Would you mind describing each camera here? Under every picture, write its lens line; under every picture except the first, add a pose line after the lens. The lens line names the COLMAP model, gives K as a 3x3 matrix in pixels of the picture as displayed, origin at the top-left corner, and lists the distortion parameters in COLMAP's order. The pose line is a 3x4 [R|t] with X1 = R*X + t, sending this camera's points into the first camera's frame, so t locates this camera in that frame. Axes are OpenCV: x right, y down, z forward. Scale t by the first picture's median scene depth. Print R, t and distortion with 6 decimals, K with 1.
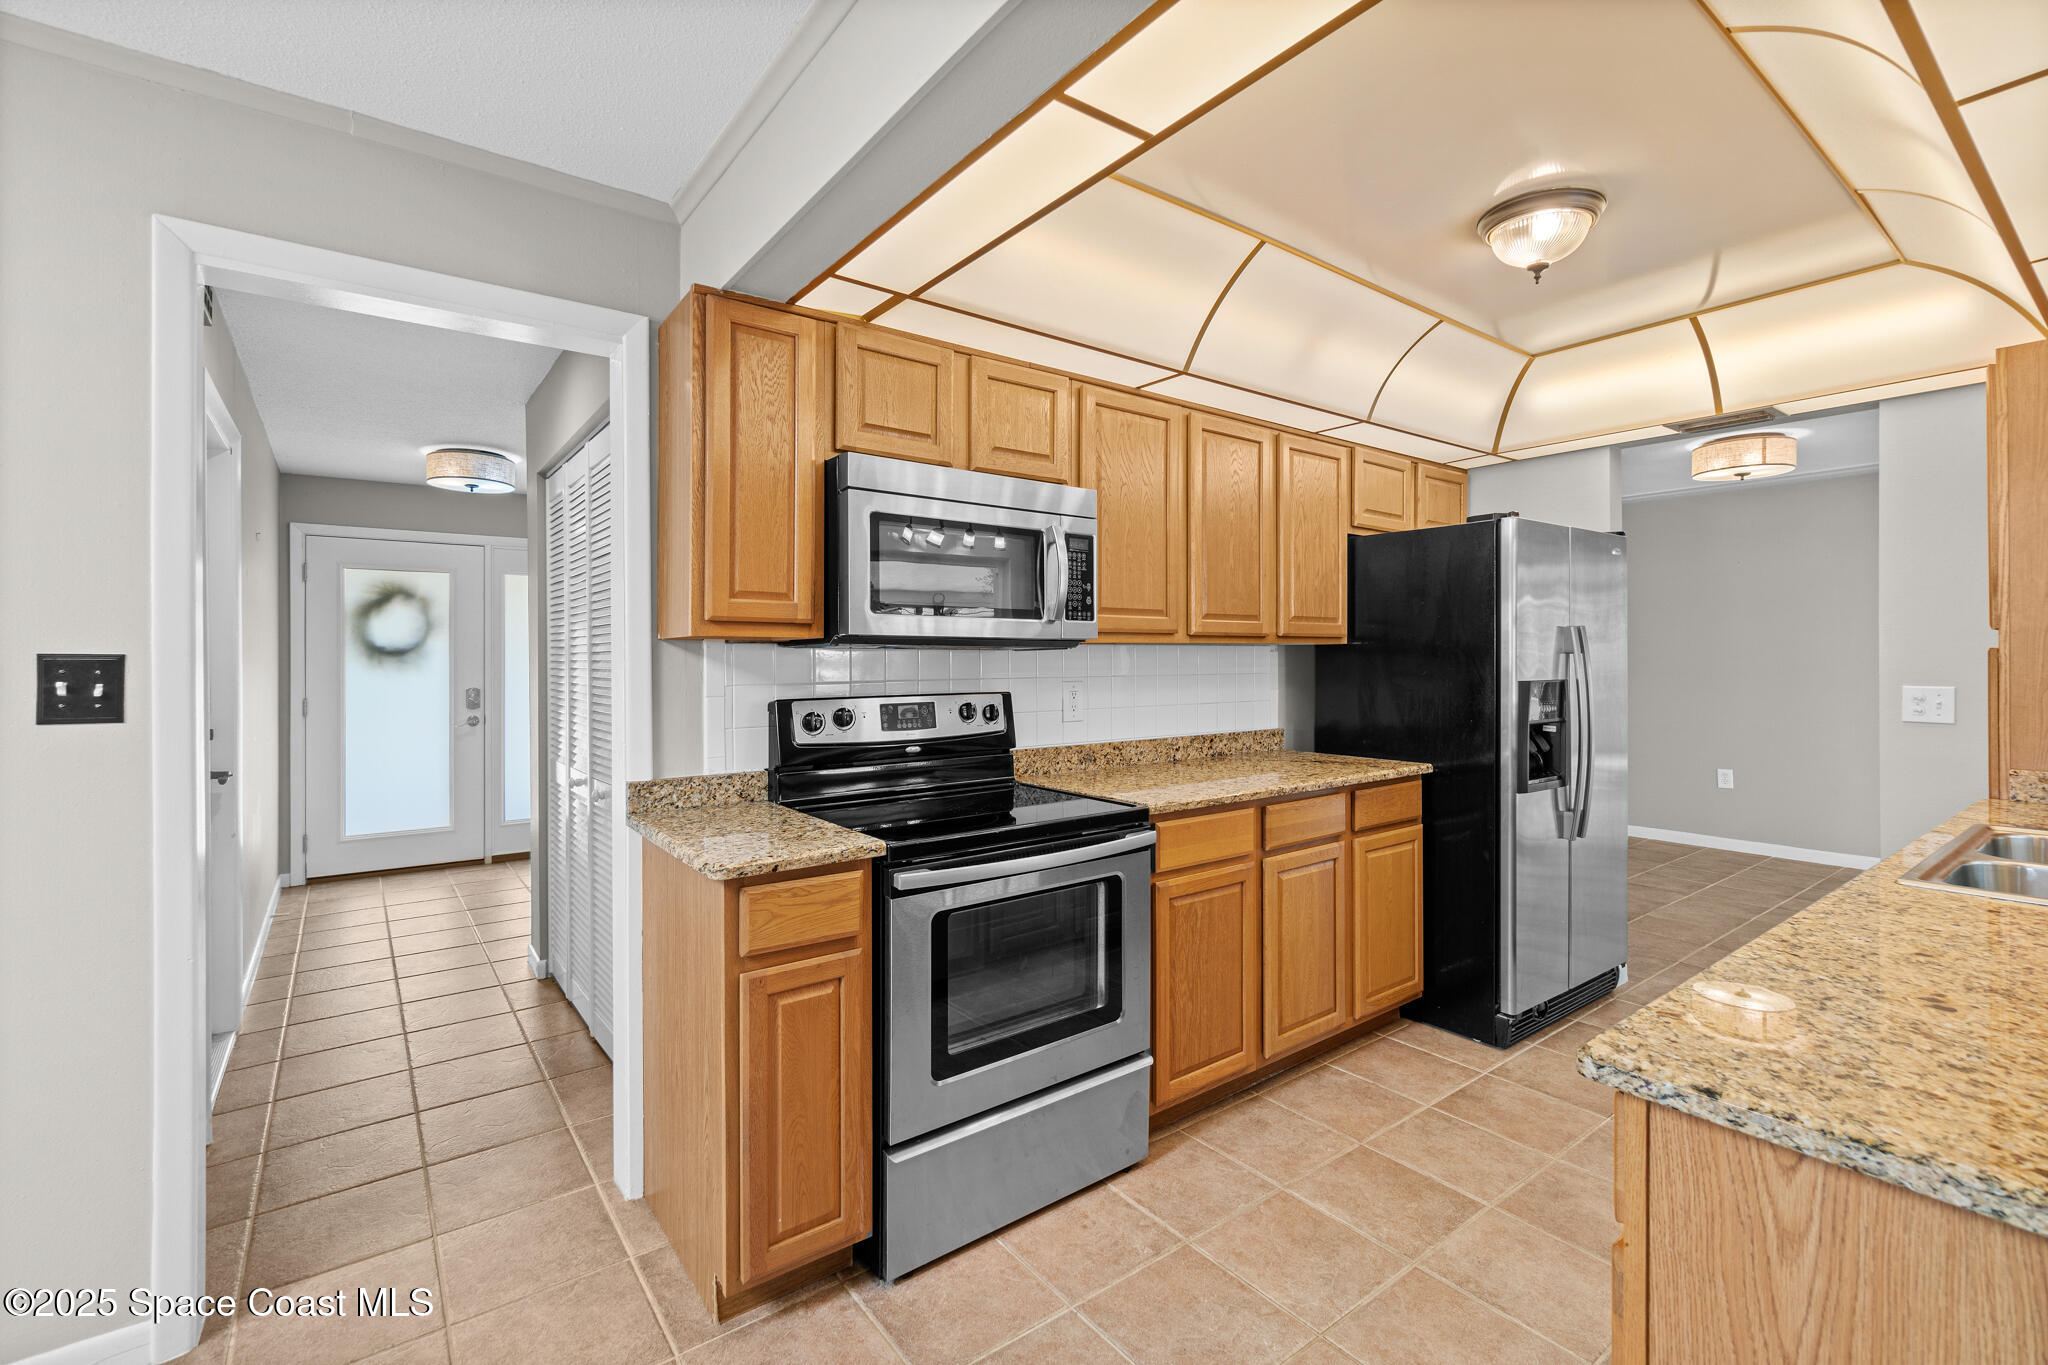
lens RADIAL K [[922.4, 0, 1023.6], [0, 922.4, 674.0], [0, 0, 1]] dist [-0.003482, 0.004023]
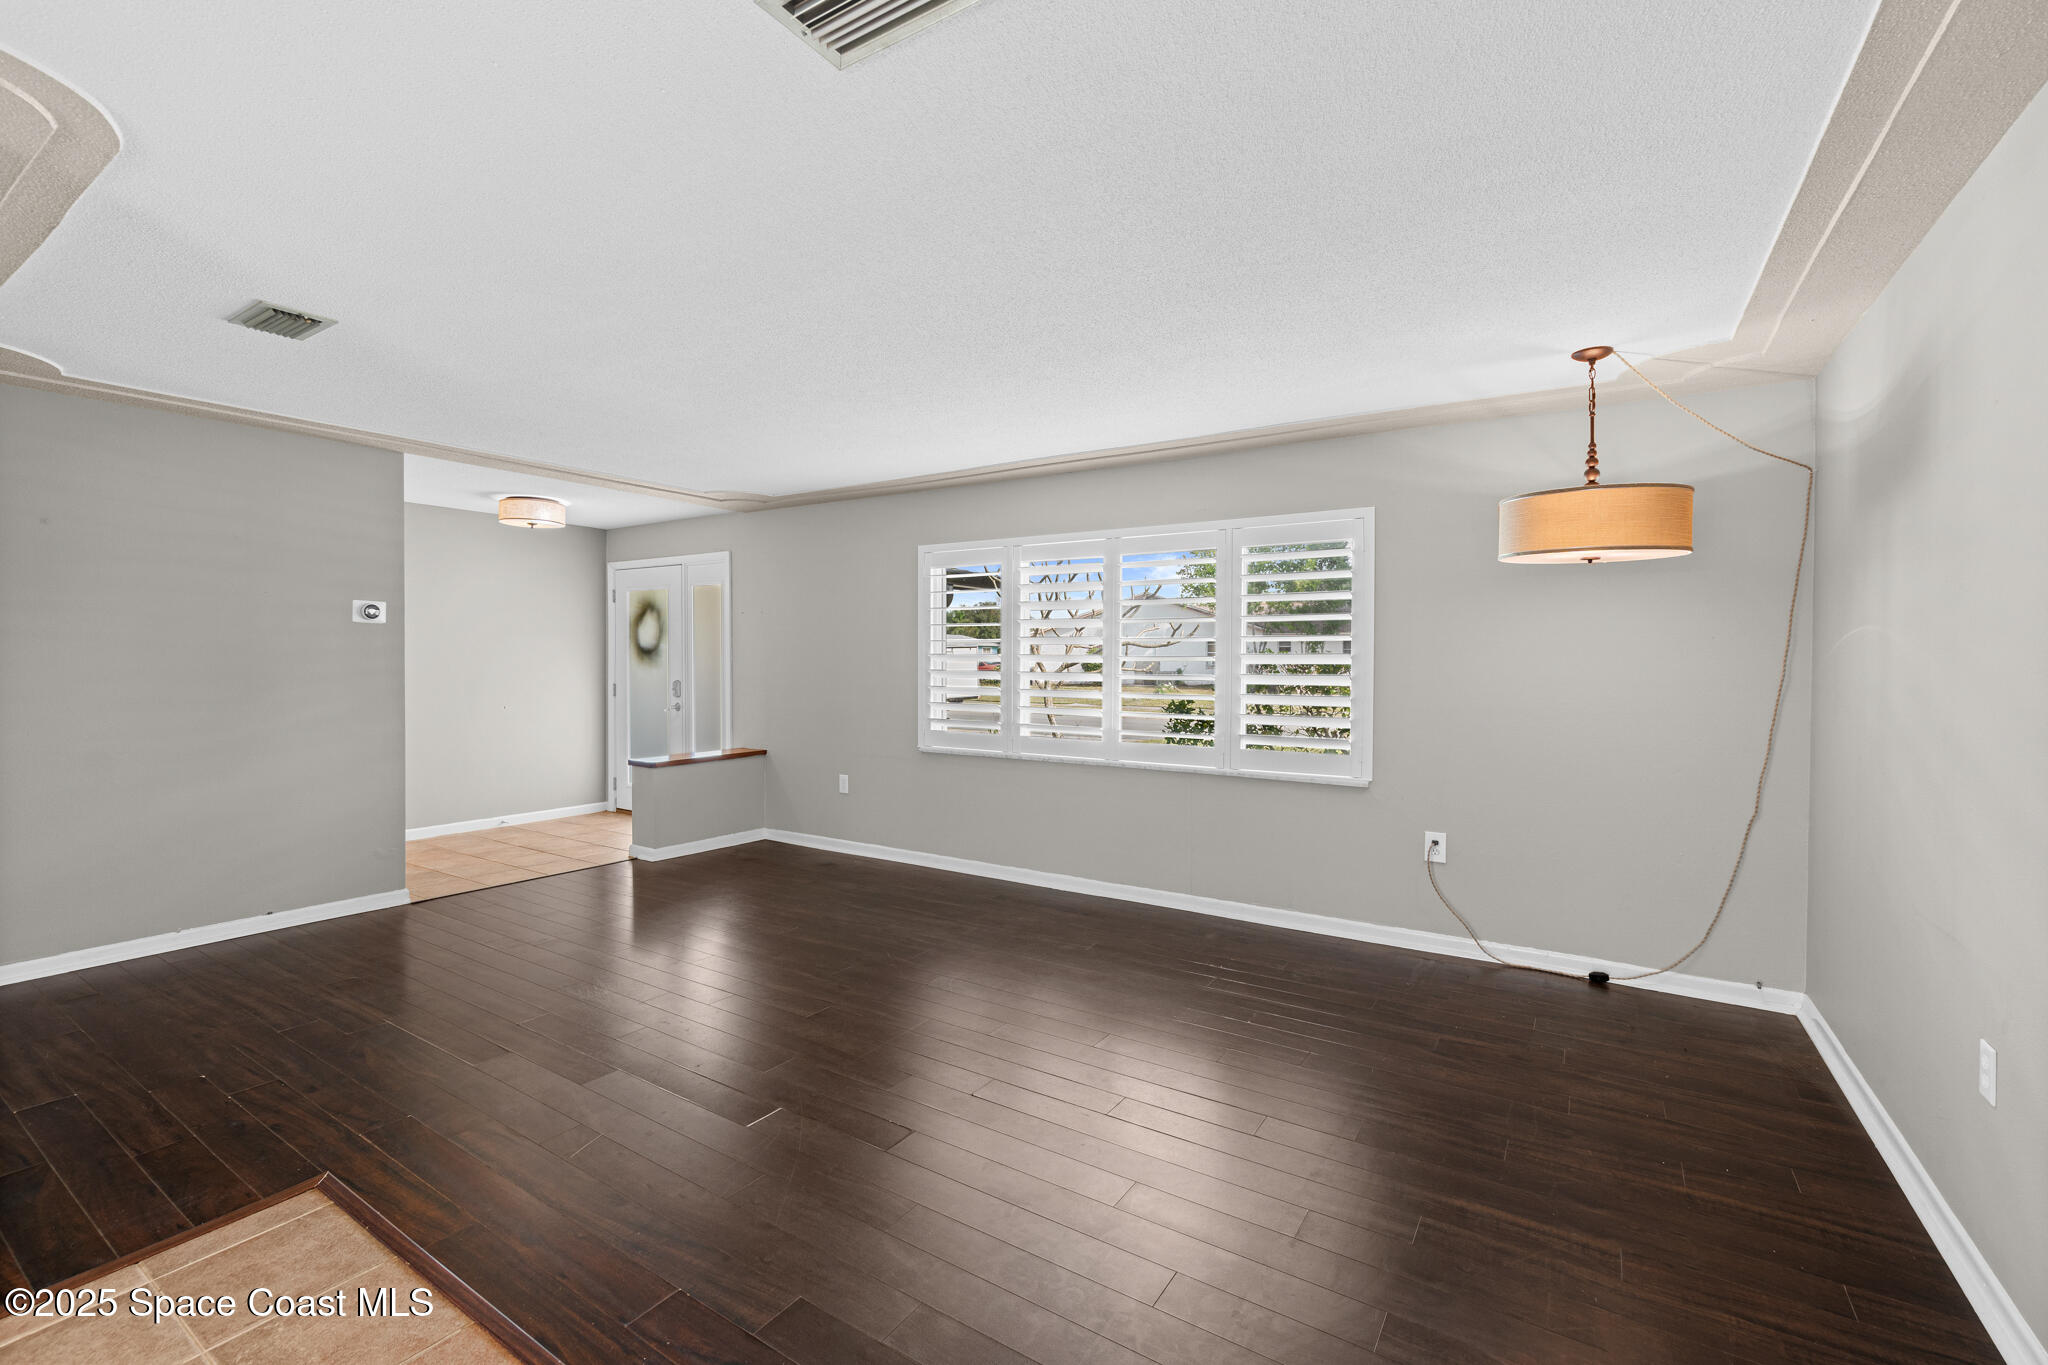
lens RADIAL K [[922.4, 0, 1026.9], [0, 922.4, 686.5], [0, 0, 1]] dist [-0.003482, 0.004023]
pose [[0.361927, 0.029199, -0.931749, 0.630481], [-0.016276, 0.999555, 0.025001, -0.012793], [0.932064, 0.006117, 0.362242, 0.848424]]
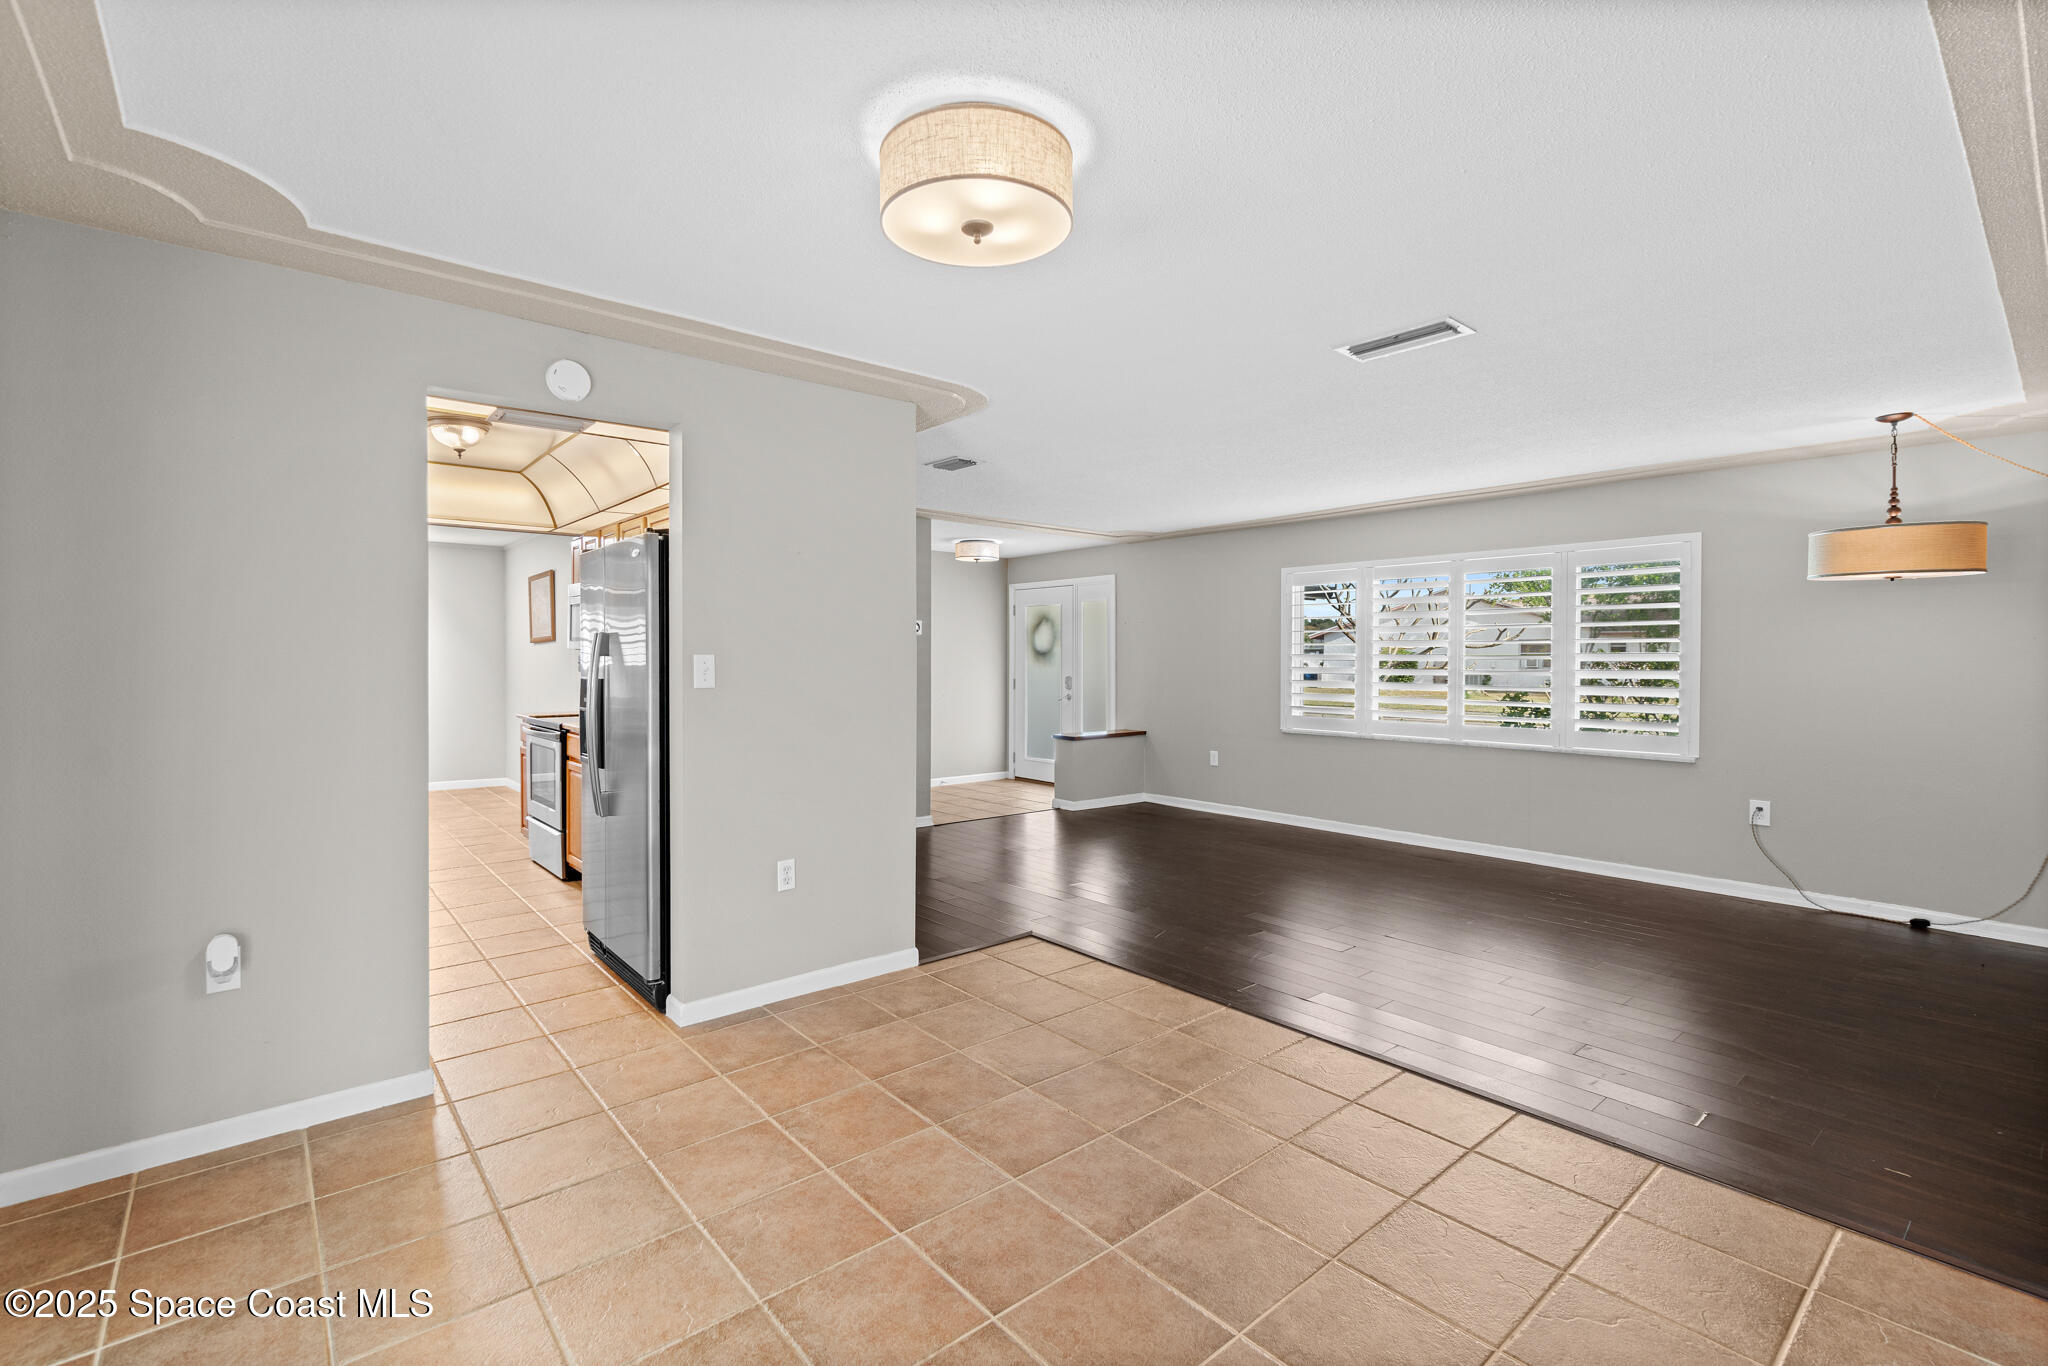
lens RADIAL K [[922.4, 0, 1021.5], [0, 922.4, 676.8], [0, 0, 1]] dist [-0.003482, 0.004023]
pose [[0.071964, 0.020816, -0.997190, 0.837108], [-0.012763, 0.999720, 0.019948, -0.011586], [0.997326, 0.011291, 0.072210, 0.691137]]
